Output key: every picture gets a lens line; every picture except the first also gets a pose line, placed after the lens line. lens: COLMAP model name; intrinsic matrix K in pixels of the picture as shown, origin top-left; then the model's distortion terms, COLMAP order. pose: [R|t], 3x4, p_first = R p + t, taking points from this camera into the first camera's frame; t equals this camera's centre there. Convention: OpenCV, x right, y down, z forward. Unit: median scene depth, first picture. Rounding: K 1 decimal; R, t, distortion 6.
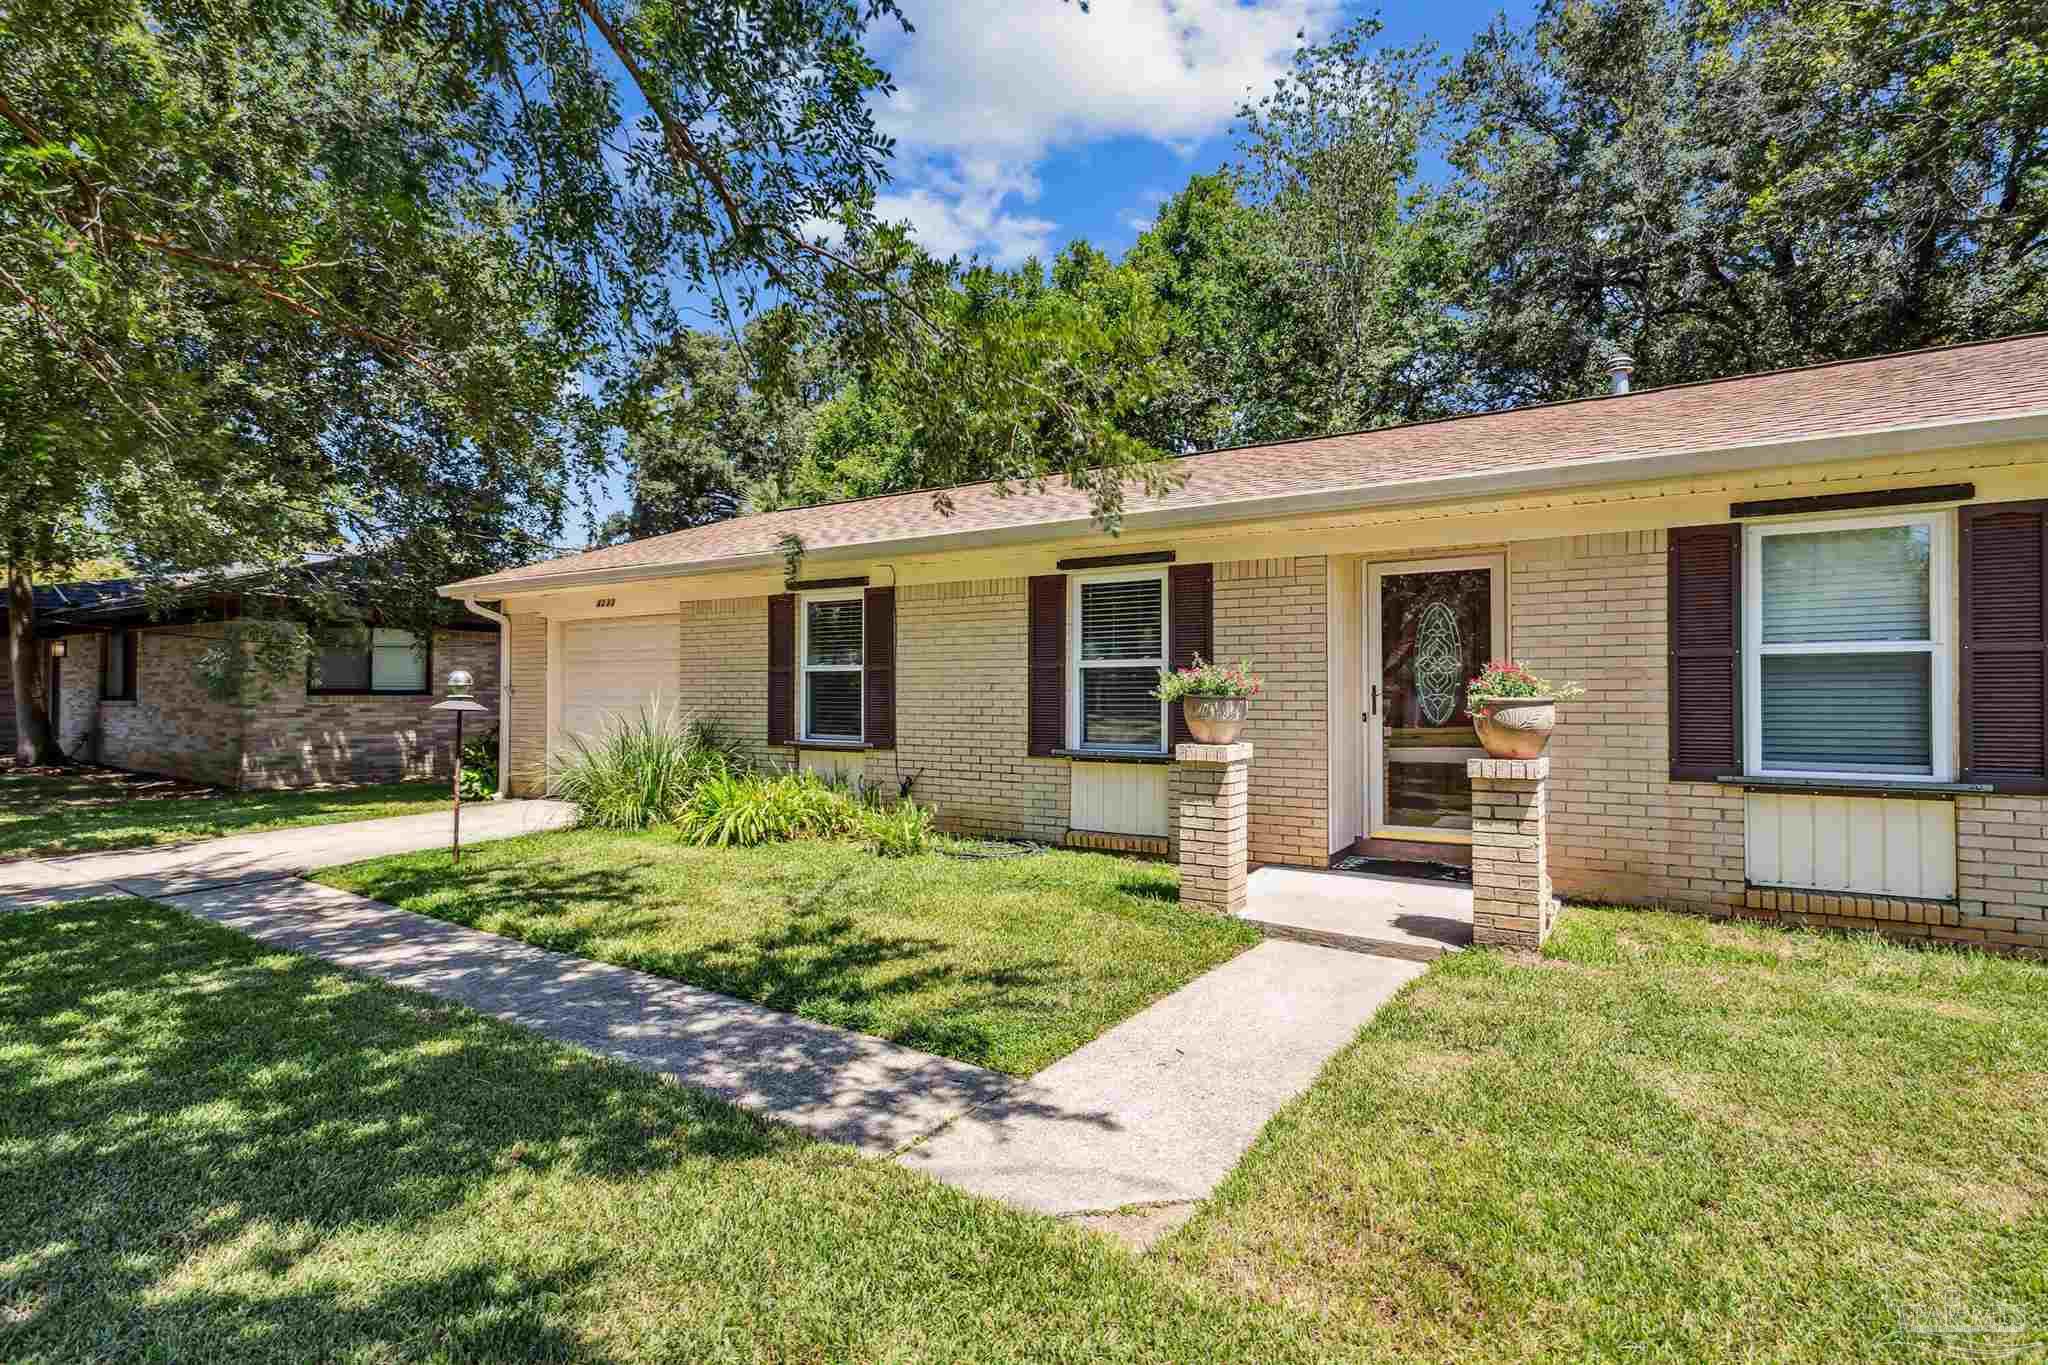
lens RADIAL K [[994.8, 0, 1024.0], [0, 994.8, 682.5], [0, 0, 1]] dist [-0.001062, -0.000199]
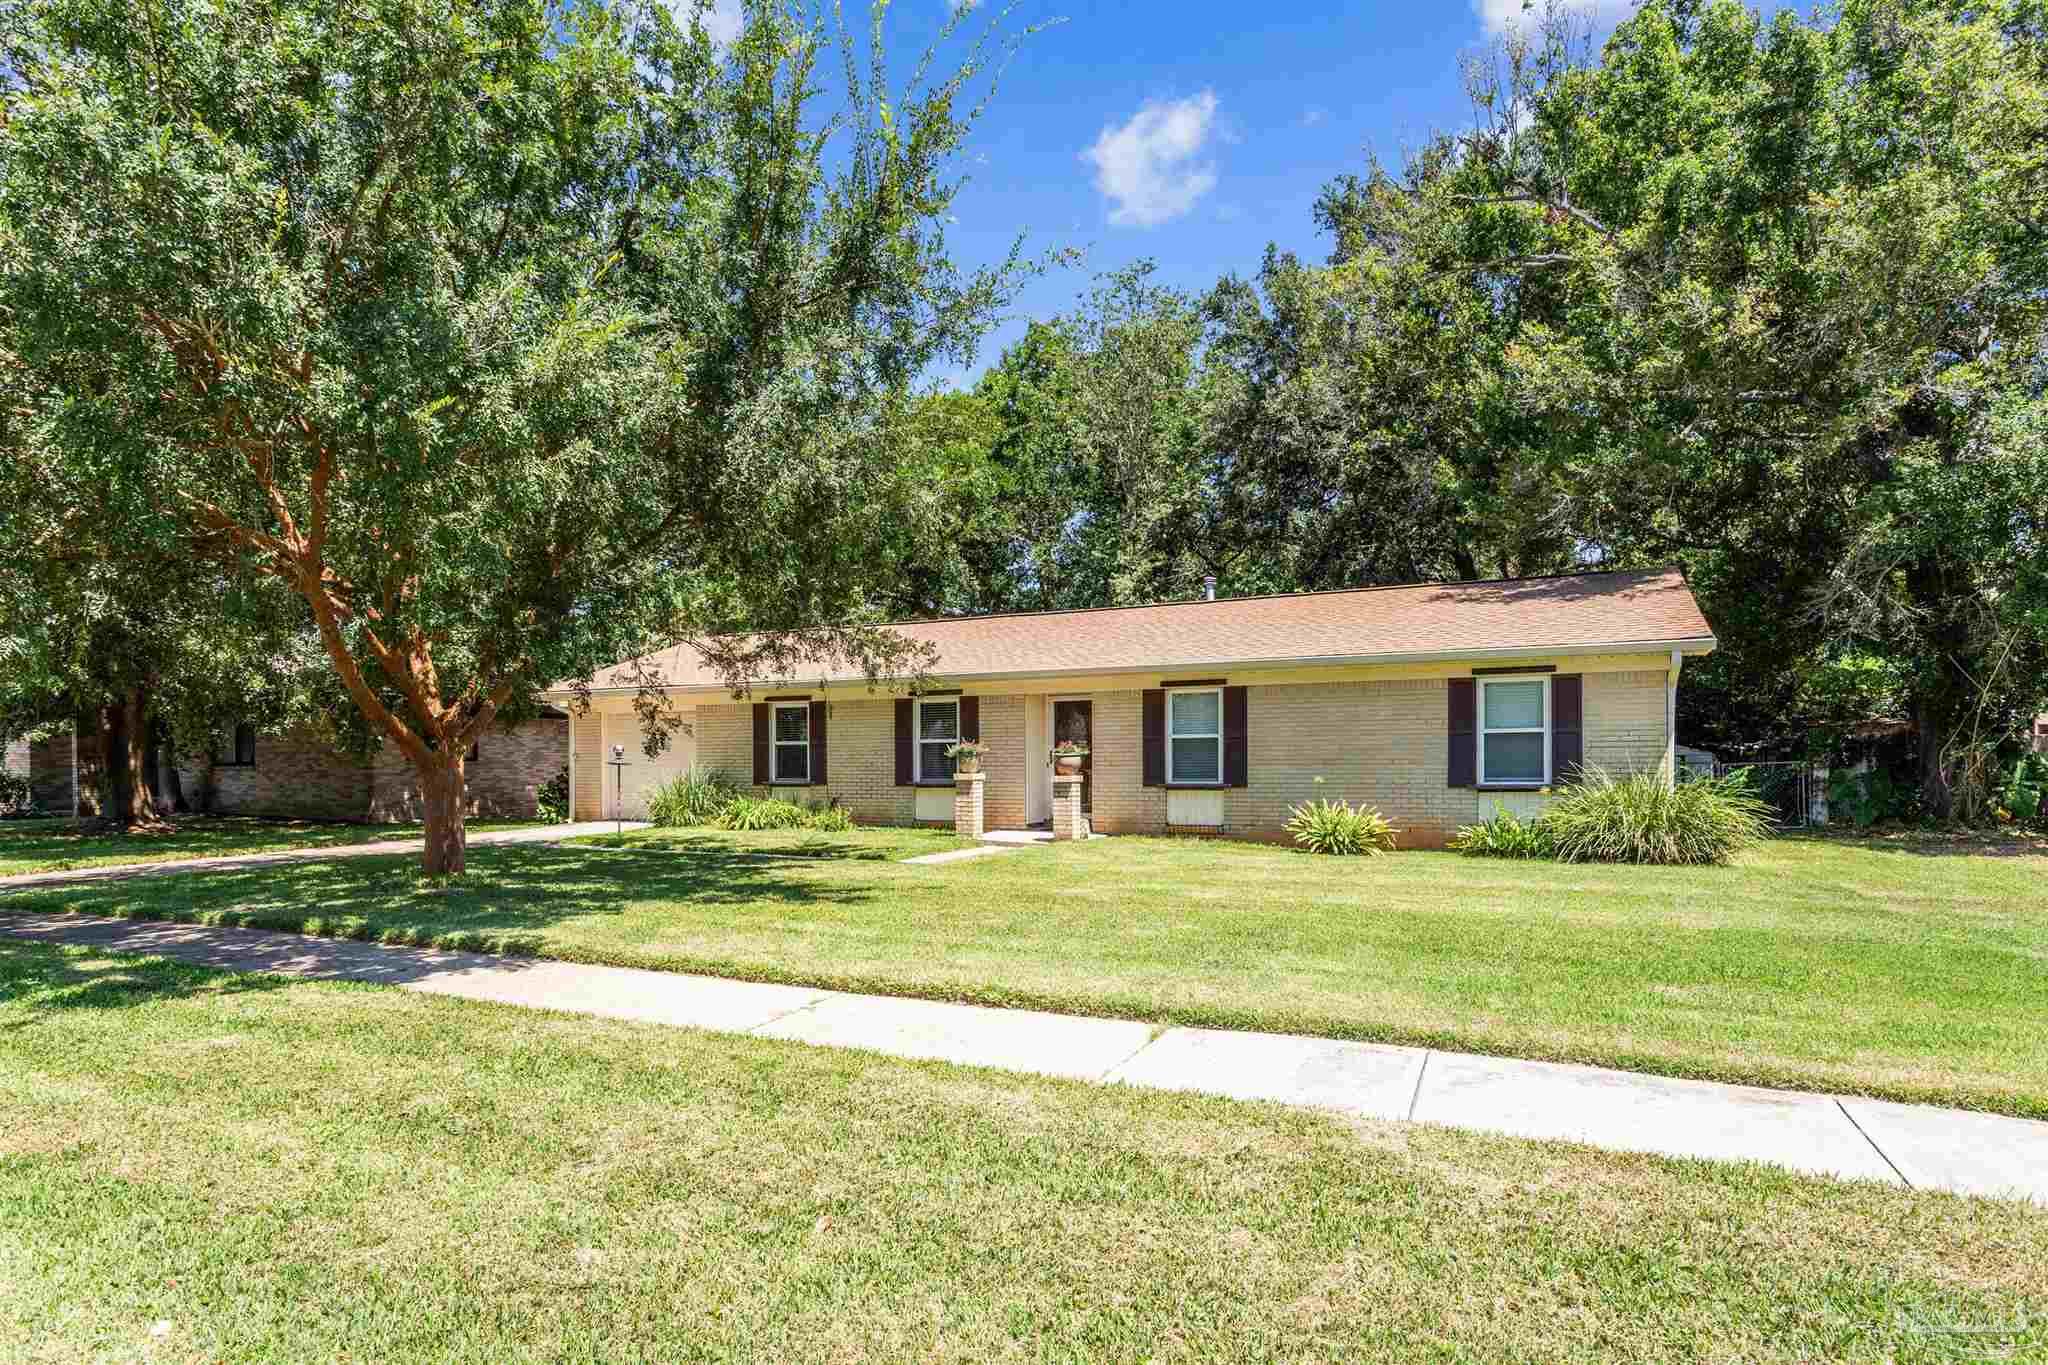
lens RADIAL K [[1063.3, 0, 1019.8], [0, 1063.3, 694.6], [0, 0, 1]] dist [-0.003341, 0.000410]
pose [[0.991918, 0.002242, 0.126857, -0.019042], [0.004425, 0.998624, -0.052255, 0.001499], [-0.126800, 0.052394, 0.990544, -1.249289]]
